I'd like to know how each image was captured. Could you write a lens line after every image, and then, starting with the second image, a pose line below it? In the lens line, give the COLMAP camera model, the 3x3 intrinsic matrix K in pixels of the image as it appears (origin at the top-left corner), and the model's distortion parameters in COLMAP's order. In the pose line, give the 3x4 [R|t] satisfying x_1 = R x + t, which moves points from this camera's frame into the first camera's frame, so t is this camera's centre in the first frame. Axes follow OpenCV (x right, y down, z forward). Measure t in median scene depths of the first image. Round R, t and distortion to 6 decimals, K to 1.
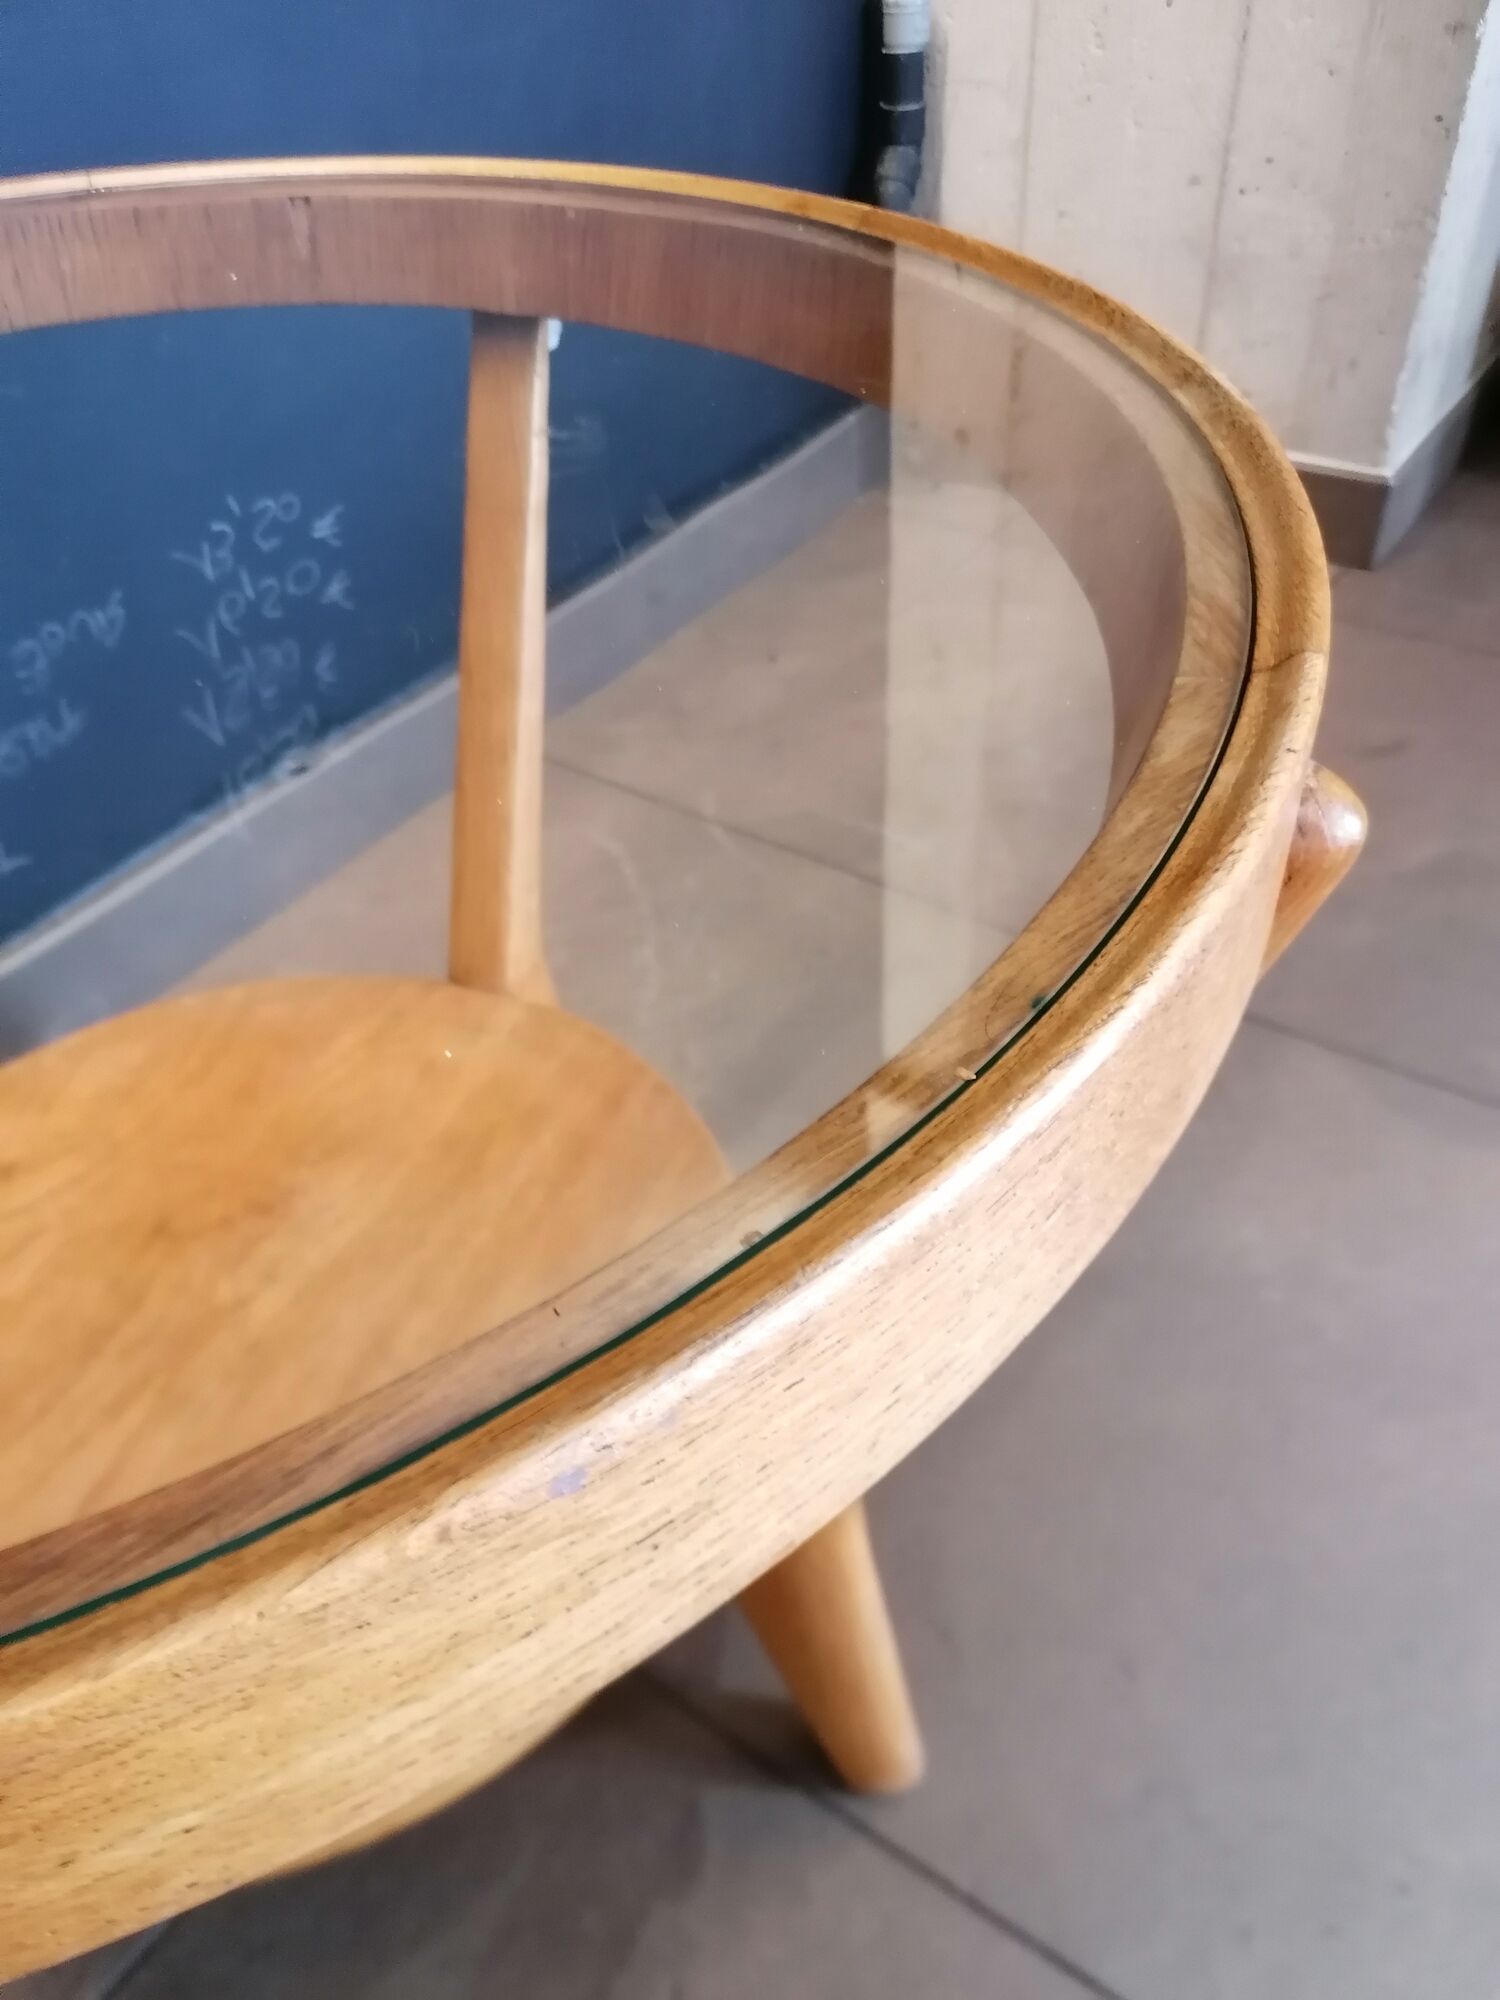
lens RADIAL K [[1508.0, 0, 746.5], [0, 1508.0, 1003.8], [0, 0, 1]] dist [0.093866, -0.136948]
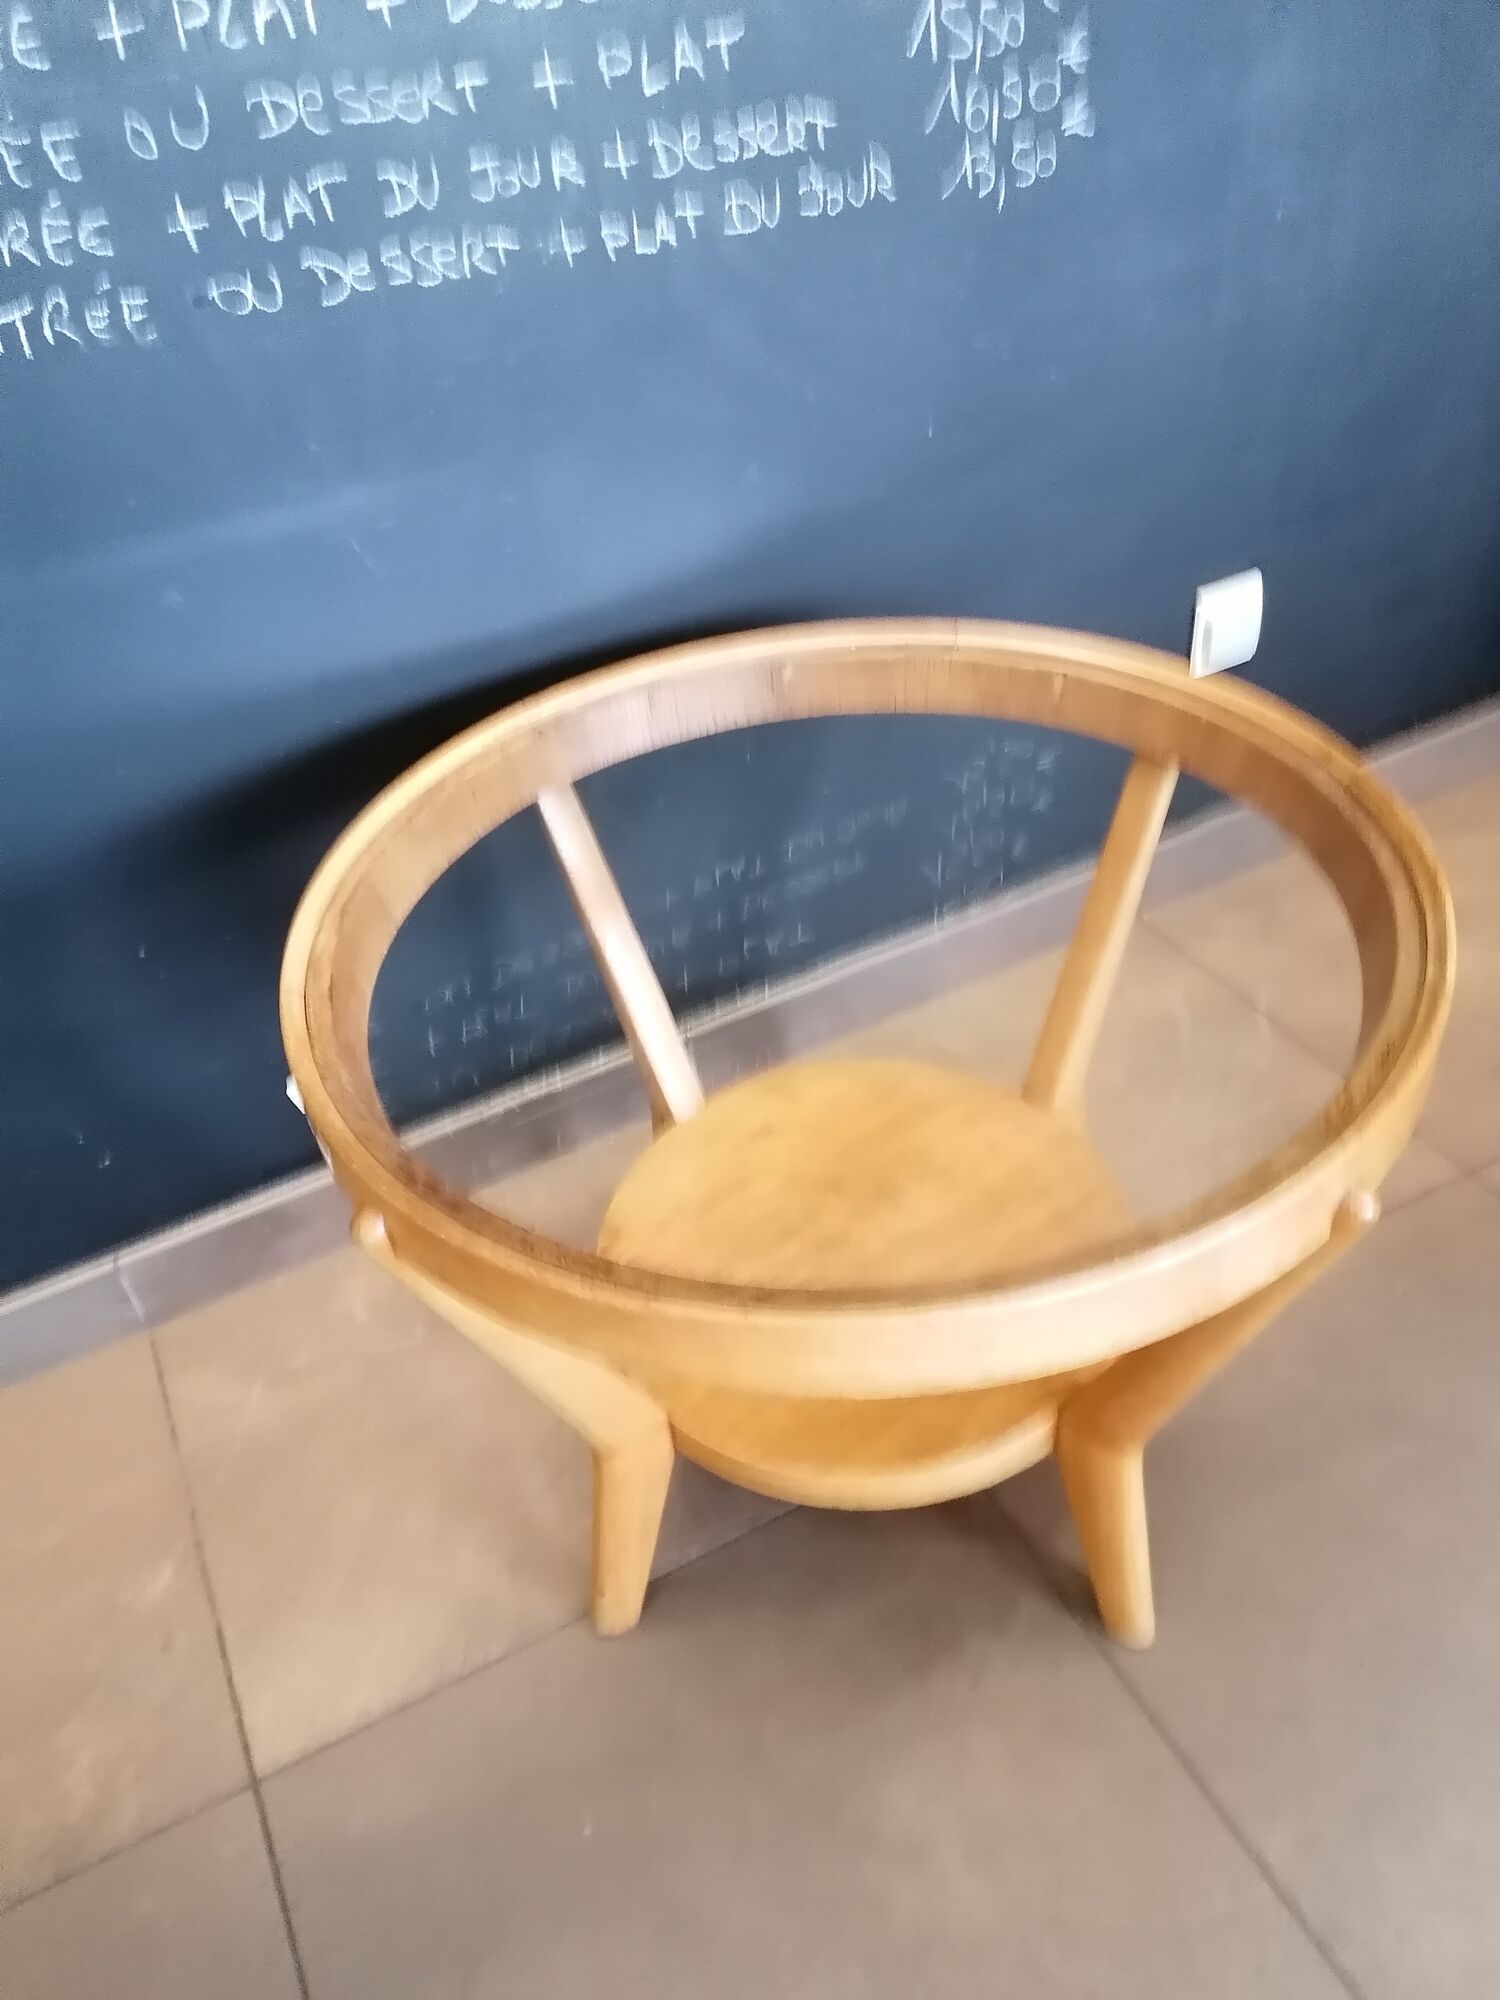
lens RADIAL K [[1524.8, 0, 750.0], [0, 1524.8, 1000.0], [0, 0, 1]] dist [0.090634, -0.152878]
pose [[0.876682, 0.276364, -0.393766, 0.181549], [-0.276147, 0.959334, 0.058491, -0.134421], [0.393918, 0.057459, 0.917348, -0.691510]]
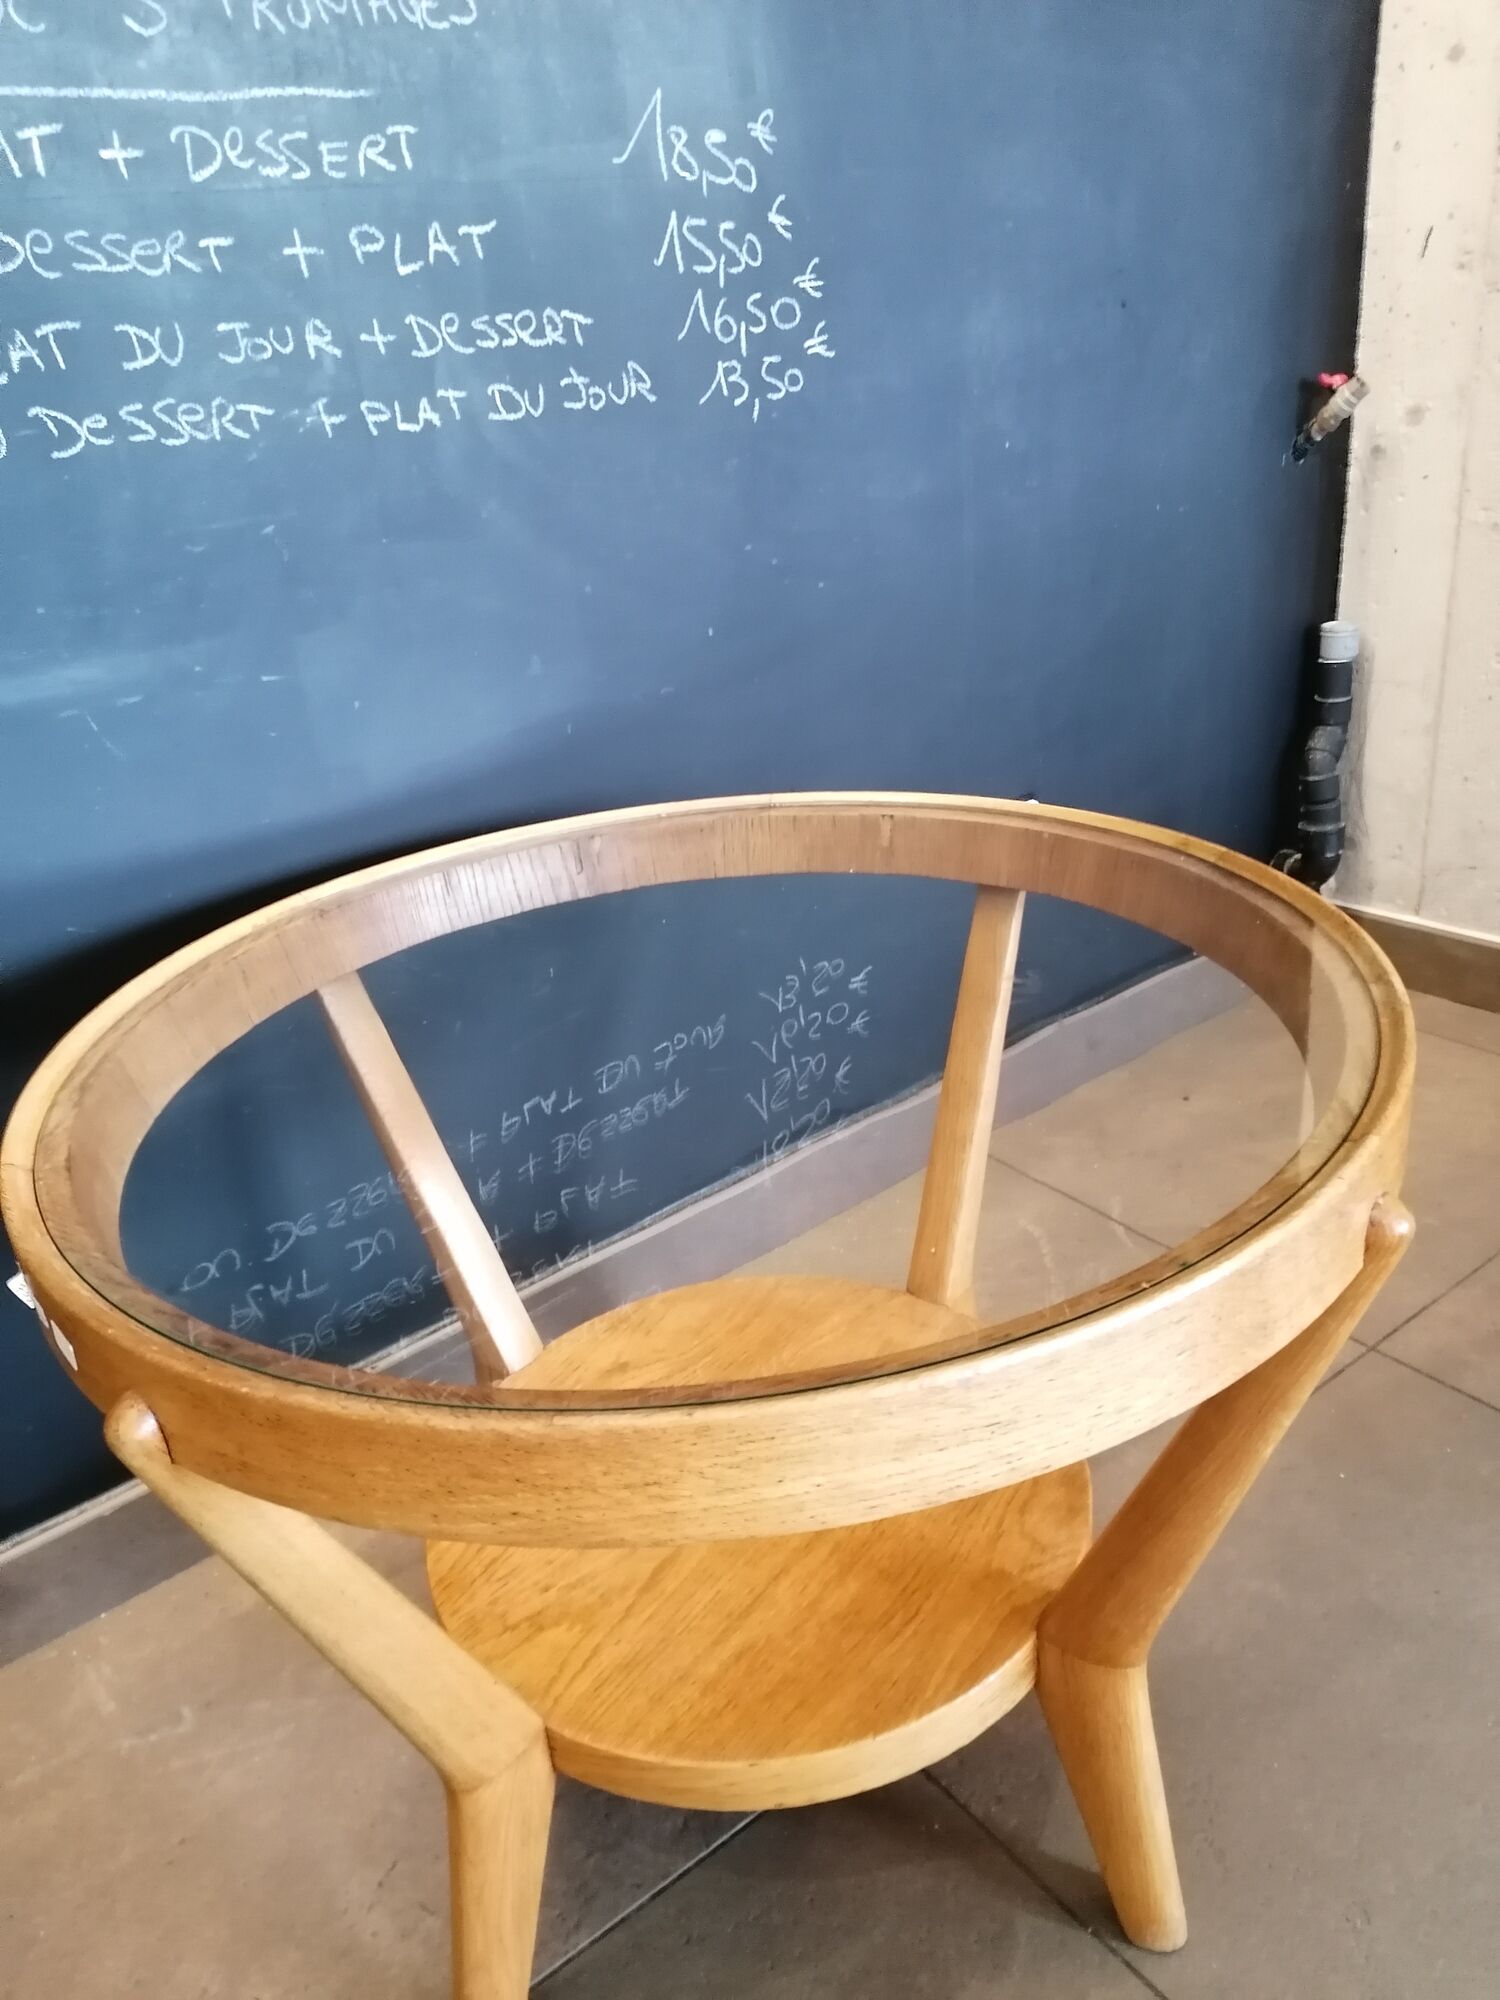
lens RADIAL K [[1508.0, 0, 746.5], [0, 1508.0, 1003.8], [0, 0, 1]] dist [0.093866, -0.136948]
pose [[0.951025, 0.085969, -0.296920, 0.069394], [-0.161378, 0.957340, -0.239704, 0.094393], [0.263646, 0.275881, 0.924327, -0.481654]]
